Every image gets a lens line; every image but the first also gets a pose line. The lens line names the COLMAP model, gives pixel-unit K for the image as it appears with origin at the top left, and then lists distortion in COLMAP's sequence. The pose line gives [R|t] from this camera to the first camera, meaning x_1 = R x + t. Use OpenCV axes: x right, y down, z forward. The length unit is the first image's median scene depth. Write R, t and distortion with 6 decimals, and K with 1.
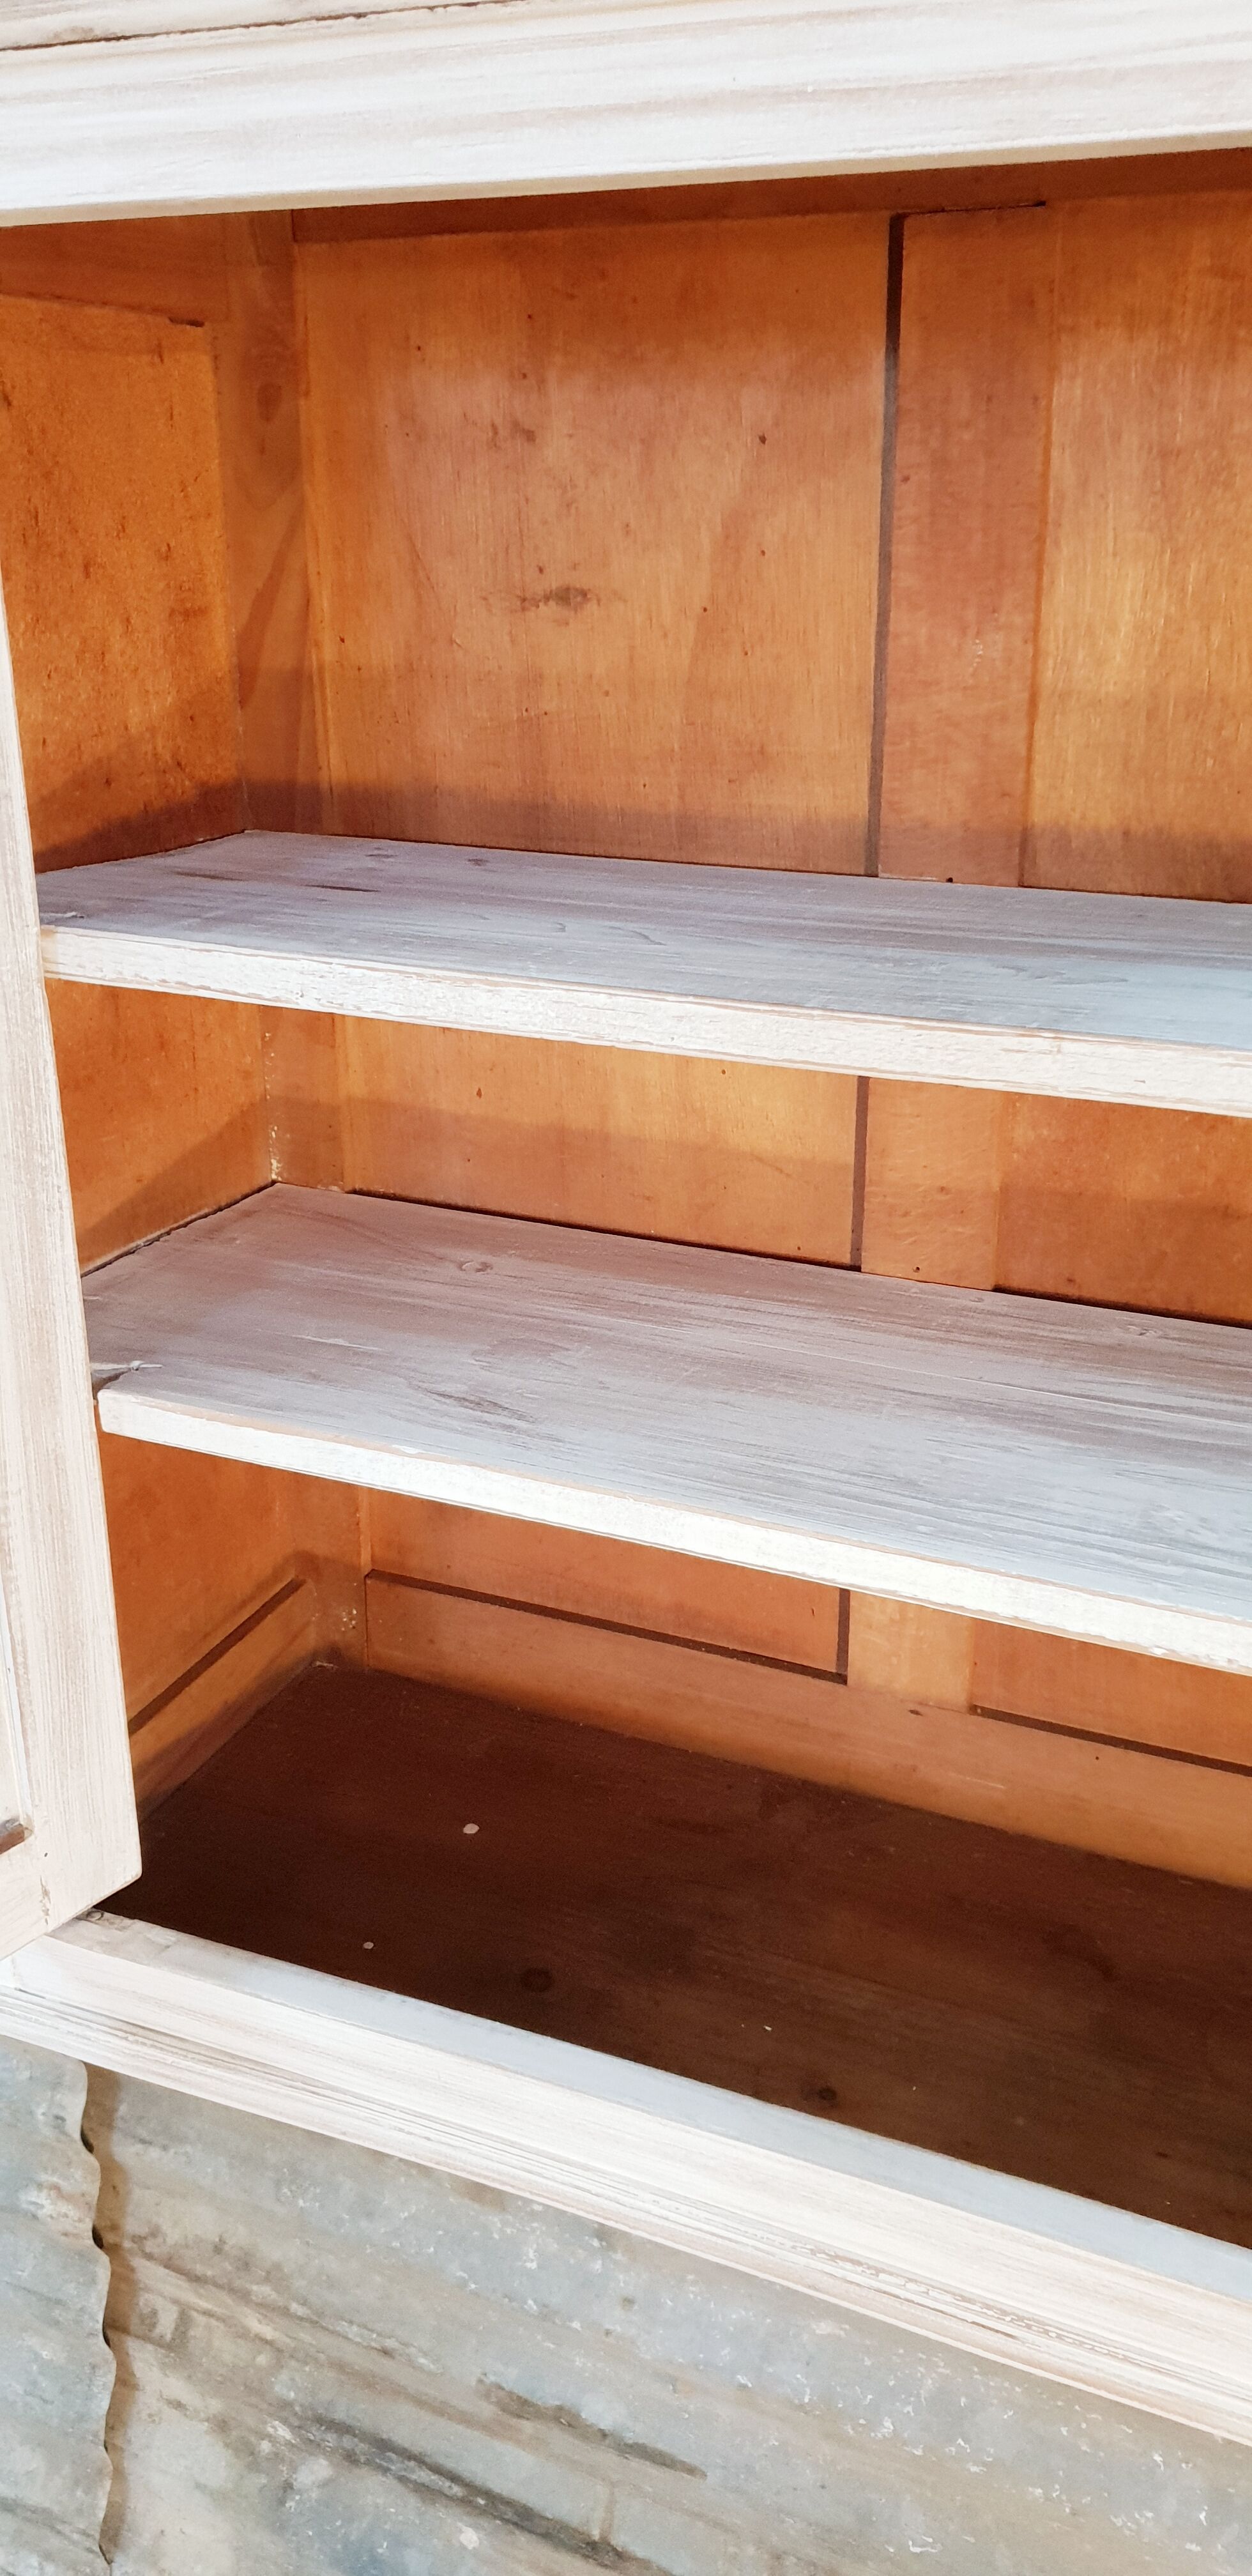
lens RADIAL K [[2019.4, 0, 638.9], [0, 2019.4, 1271.8], [0, 0, 1]] dist [0.005350, 0.005934]
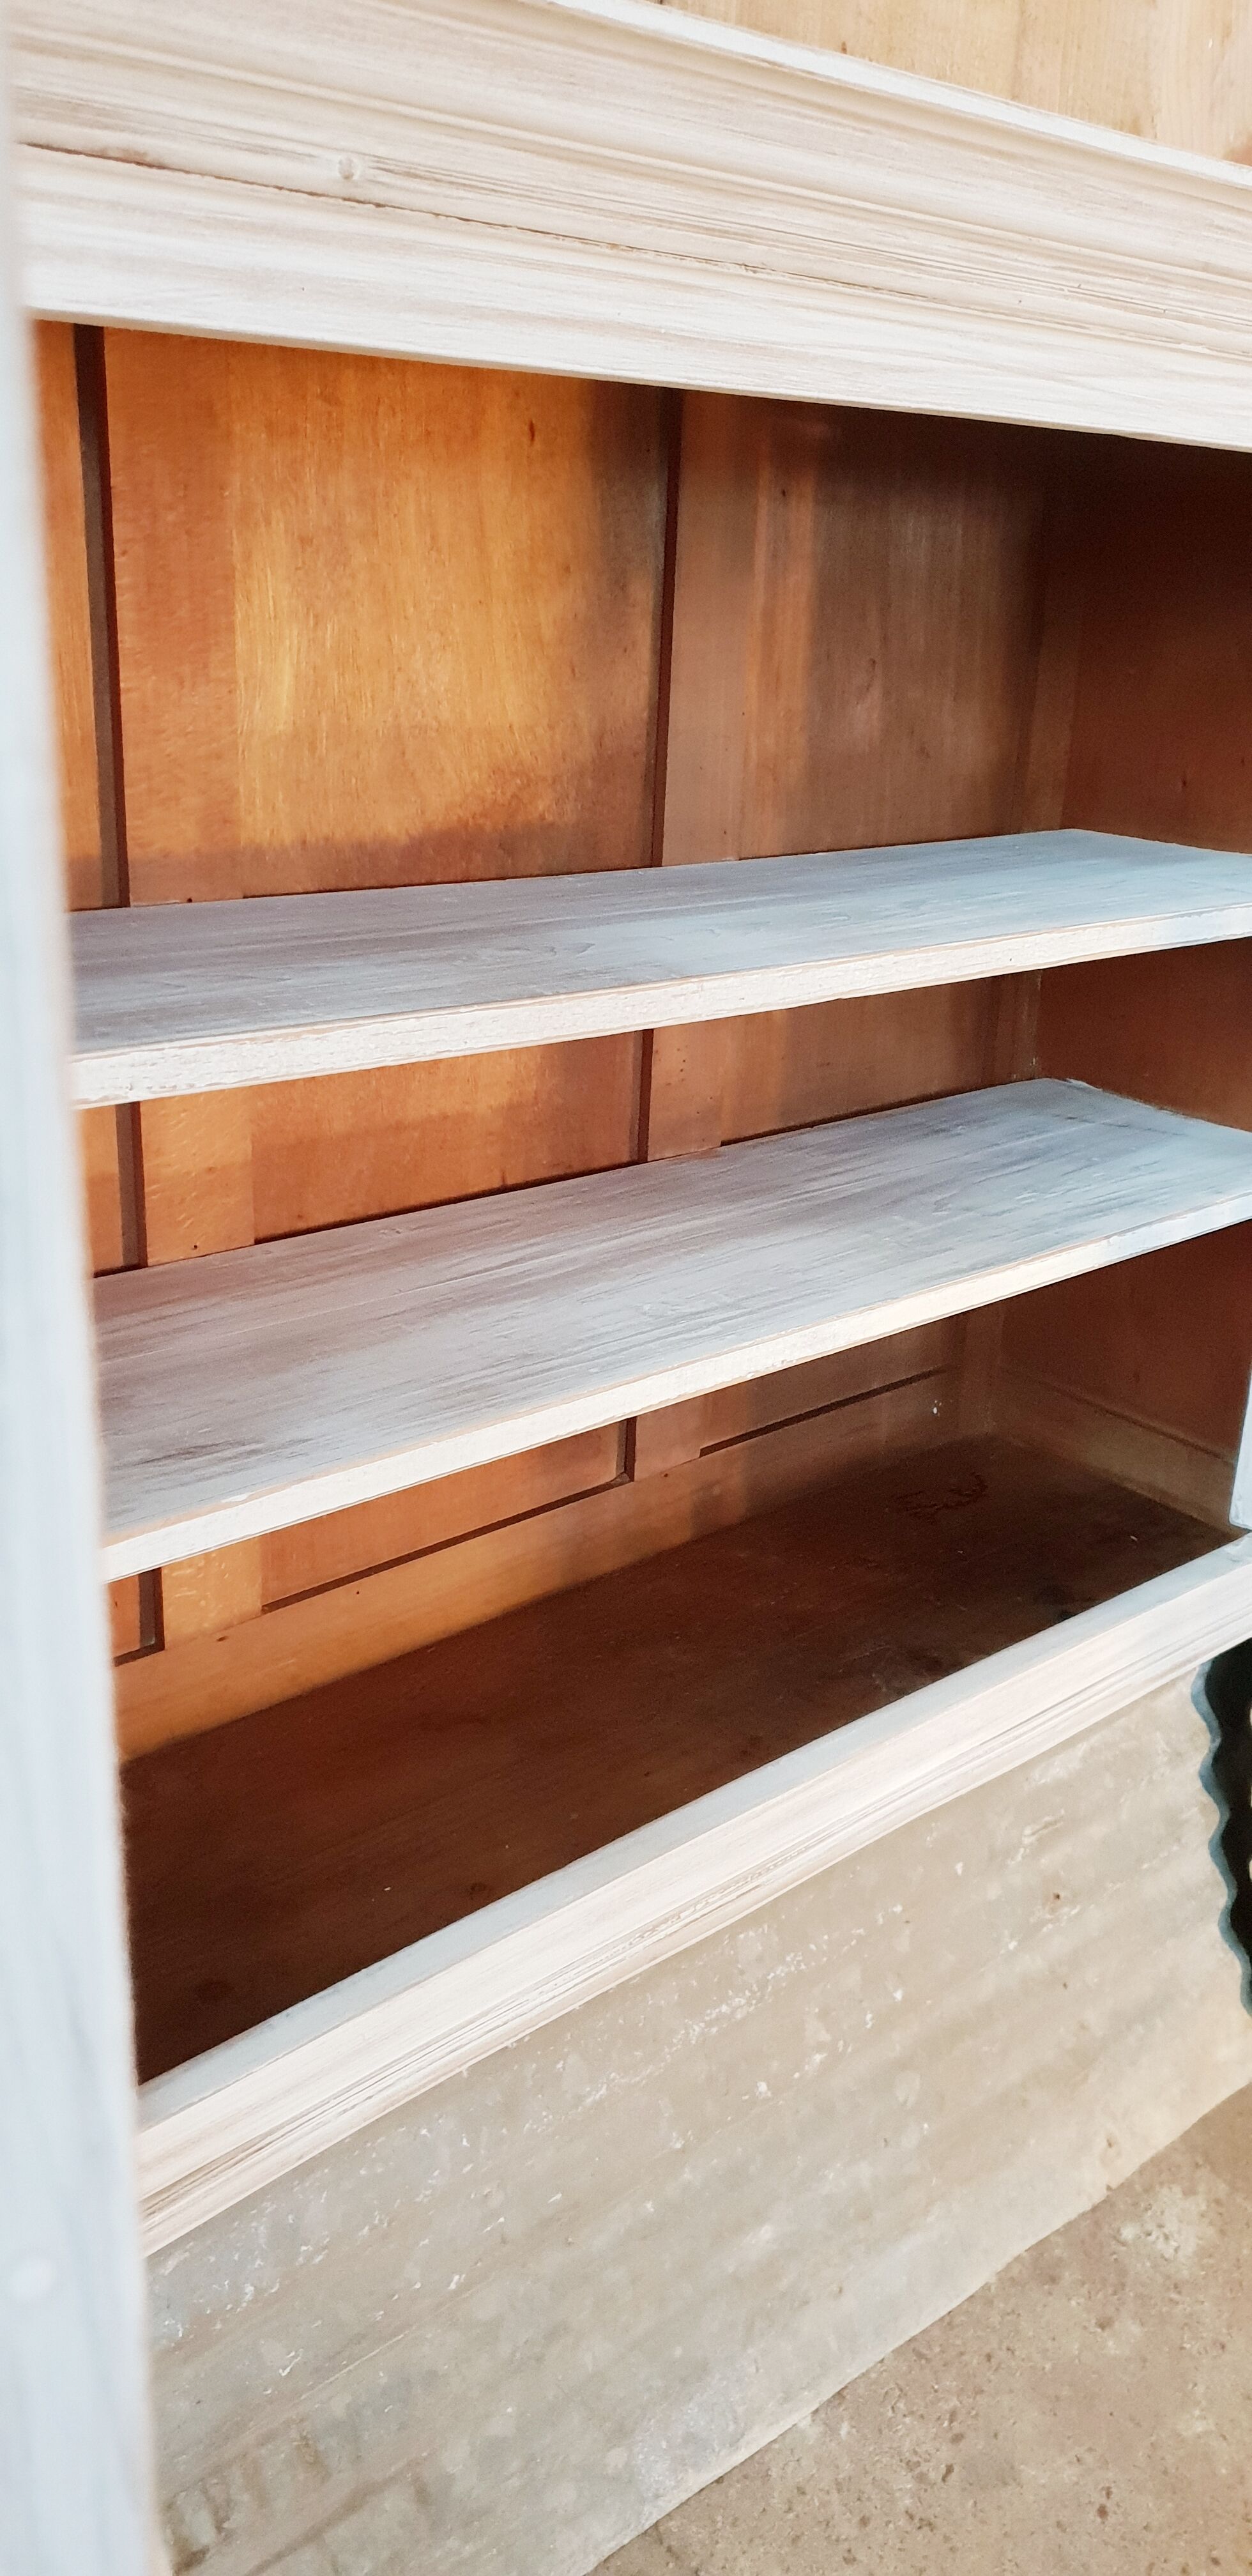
lens RADIAL K [[2019.4, 0, 671.2], [0, 2019.4, 1269.7], [0, 0, 1]] dist [0.005350, 0.005934]
pose [[0.422324, -0.294306, 0.857337, -0.725424], [0.274165, 0.942996, 0.188658, -0.130423], [-0.863988, 0.155377, 0.478938, 0.236731]]
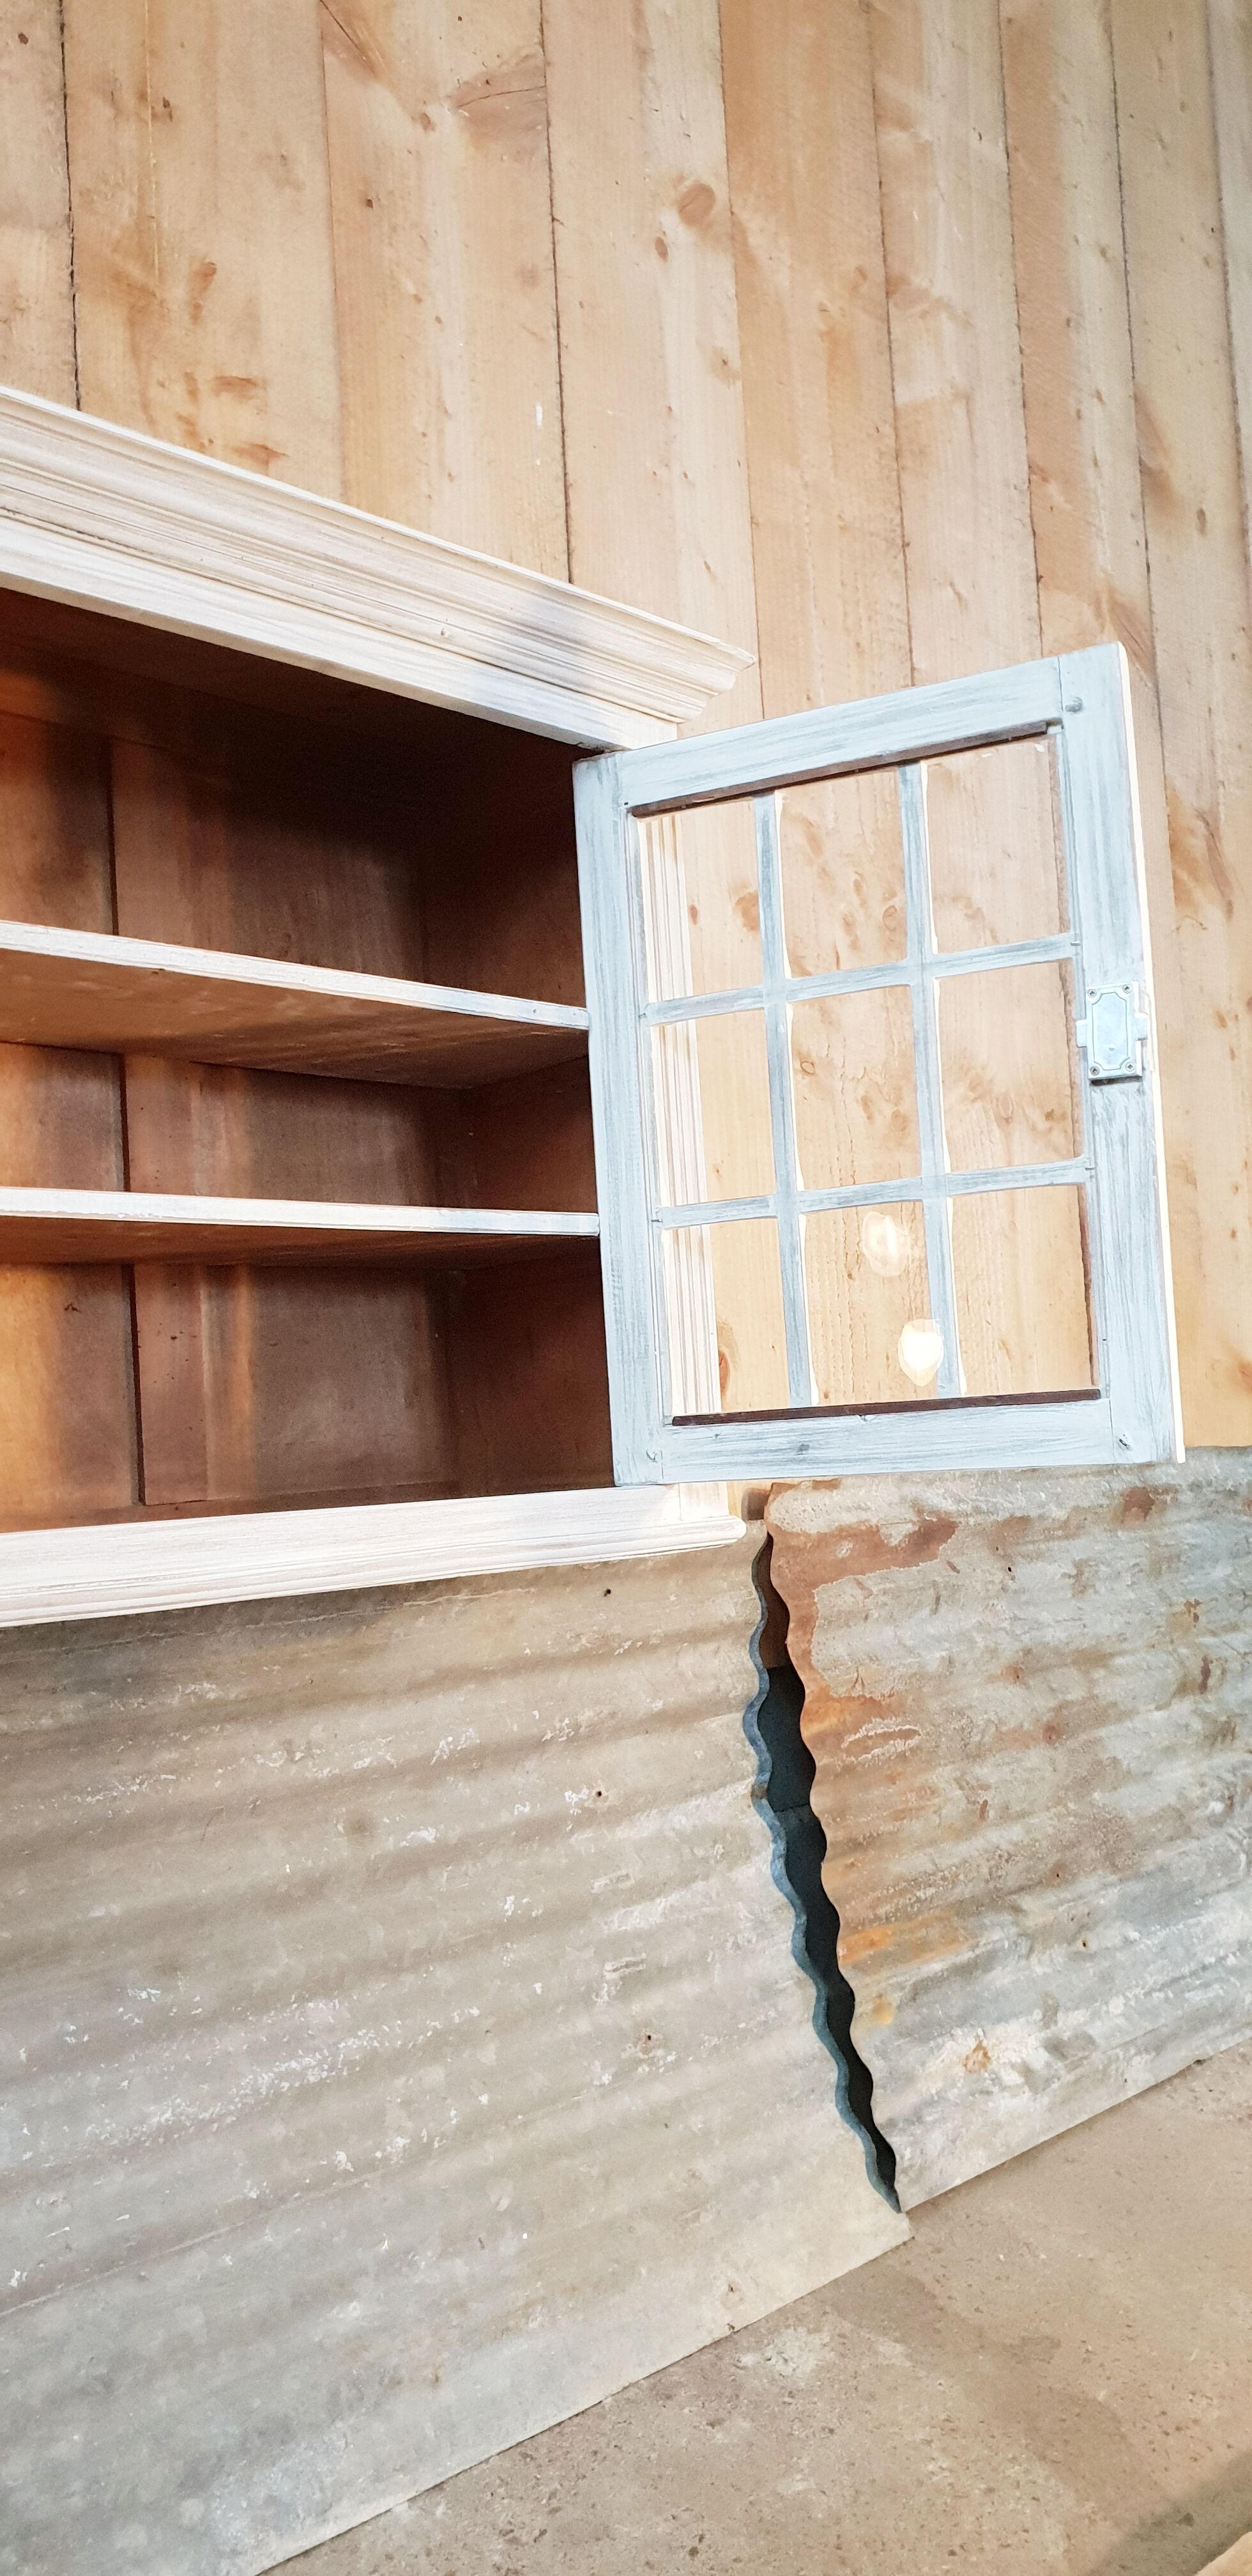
lens RADIAL K [[2019.4, 0, 685.9], [0, 2019.4, 1282.4], [0, 0, 1]] dist [0.005350, 0.005934]
pose [[0.366802, 0.046520, 0.929135, -1.094147], [0.386372, 0.900920, -0.197638, 0.653787], [-0.846270, 0.431485, 0.312485, -0.113204]]
